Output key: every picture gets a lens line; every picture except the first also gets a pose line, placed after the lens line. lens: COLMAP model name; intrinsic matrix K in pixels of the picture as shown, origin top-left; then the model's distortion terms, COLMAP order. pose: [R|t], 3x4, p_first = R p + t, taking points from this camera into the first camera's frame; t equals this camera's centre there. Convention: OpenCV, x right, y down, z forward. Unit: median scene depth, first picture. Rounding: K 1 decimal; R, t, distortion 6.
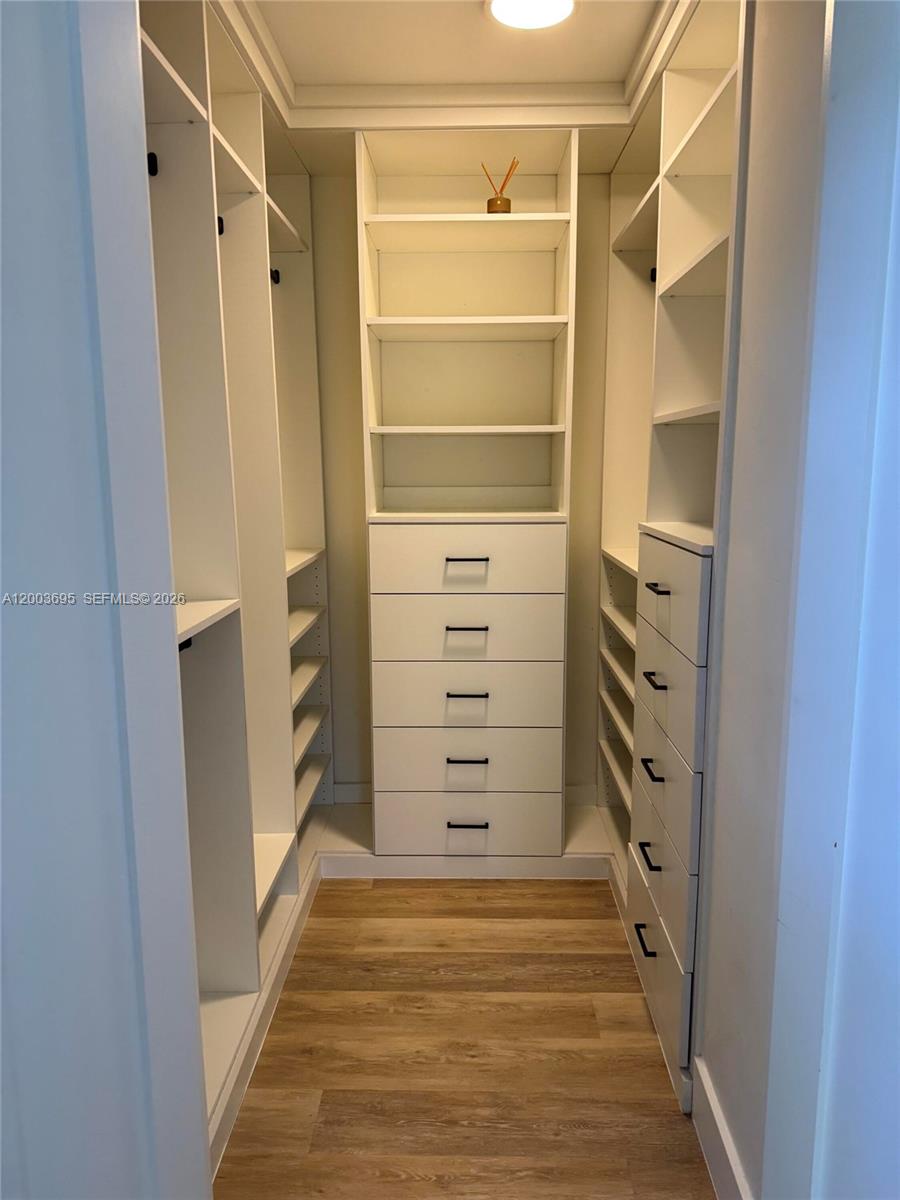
lens RADIAL K [[835.2, 0, 450.0], [0, 835.2, 600.0], [0, 0, 1]] dist [0.102731, -0.159800]
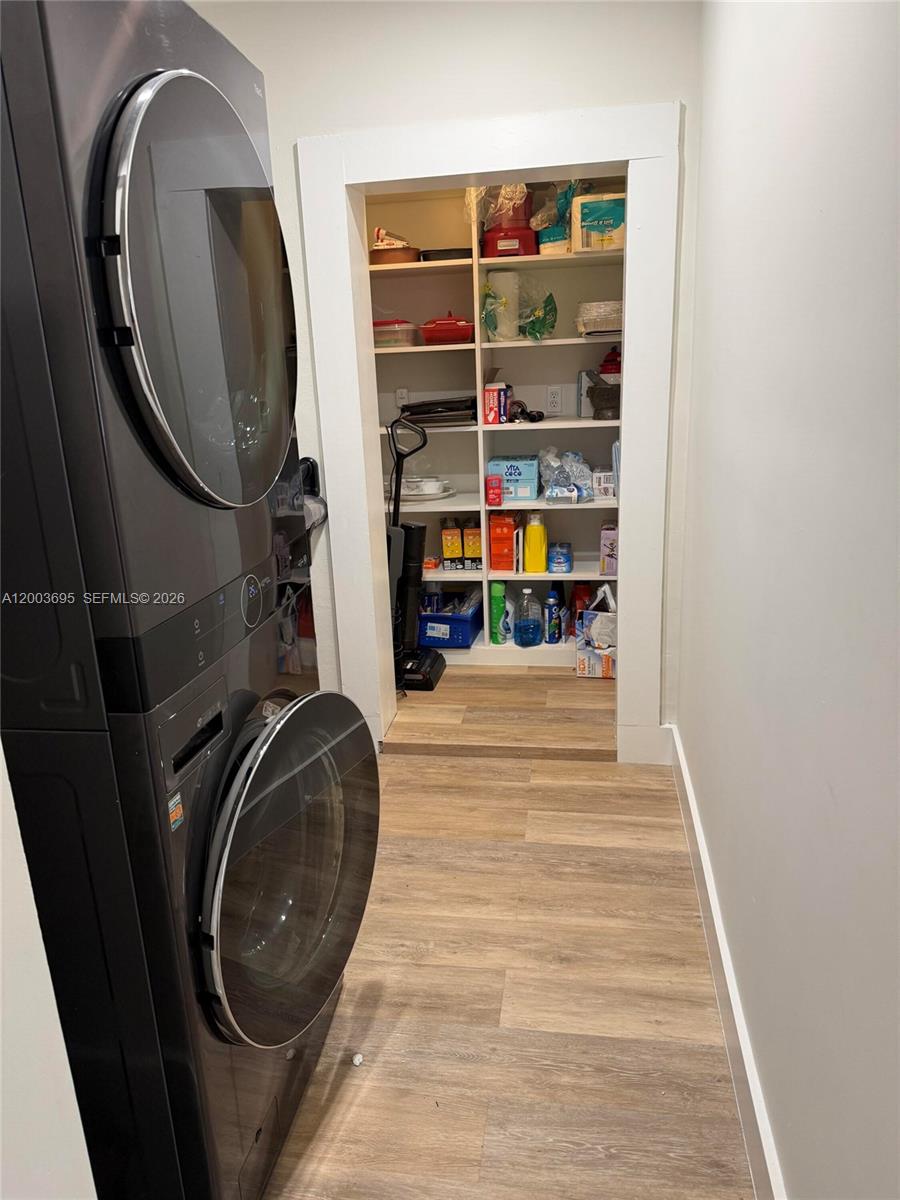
lens RADIAL K [[835.2, 0, 450.0], [0, 835.2, 600.0], [0, 0, 1]] dist [0.102731, -0.159800]
pose [[-0.991256, 0.017754, 0.130753, 0.037036], [0.069845, 0.911304, 0.405767, -0.256198], [-0.111952, 0.411352, -0.904575, 1.688320]]
